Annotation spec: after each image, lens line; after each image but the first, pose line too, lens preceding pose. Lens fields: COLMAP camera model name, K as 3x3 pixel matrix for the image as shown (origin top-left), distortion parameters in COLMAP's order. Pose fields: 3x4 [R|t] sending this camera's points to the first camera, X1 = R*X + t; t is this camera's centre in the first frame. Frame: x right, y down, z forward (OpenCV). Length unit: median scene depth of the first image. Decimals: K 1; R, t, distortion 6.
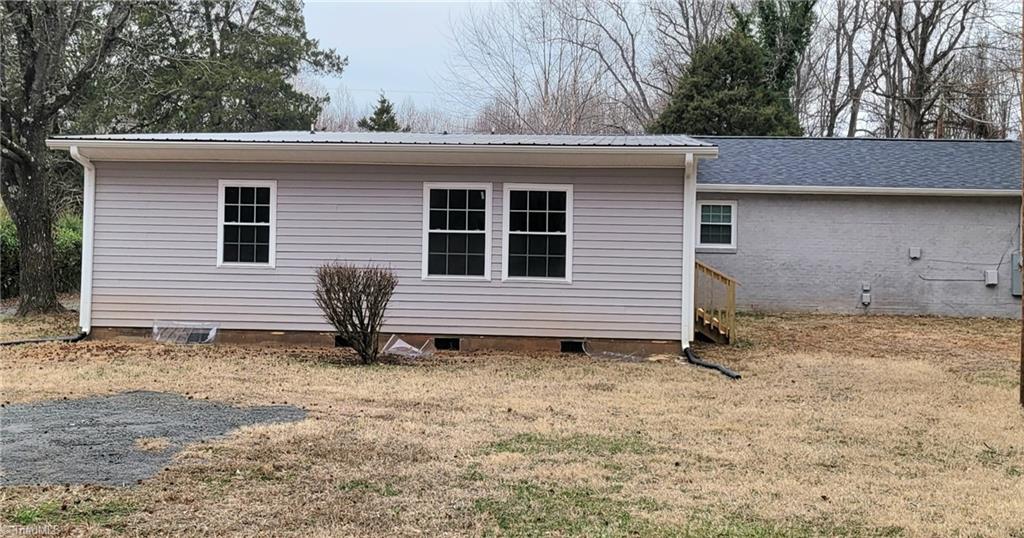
lens RADIAL K [[1201.5, 0, 512.0], [0, 1201.5, 266.4], [0, 0, 1]] dist [-0.009275, 0.000000]
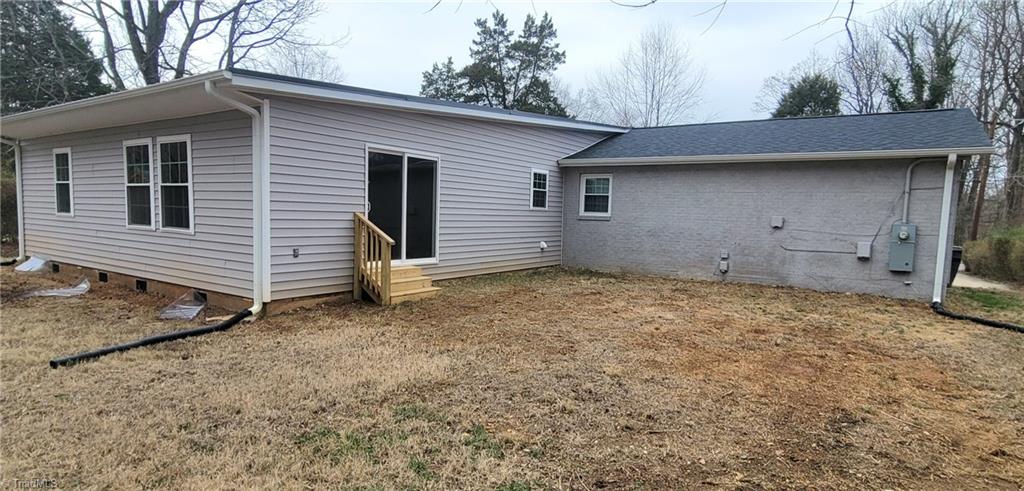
lens RADIAL K [[562.0, 0, 511.9], [0, 562.0, 255.4], [0, 0, 1]] dist [-0.001064, -0.000476]
pose [[0.888941, 0.041911, -0.456100, 0.352465], [-0.028172, 0.998922, 0.036884, 0.005023], [0.457155, -0.019938, 0.889164, 0.494766]]
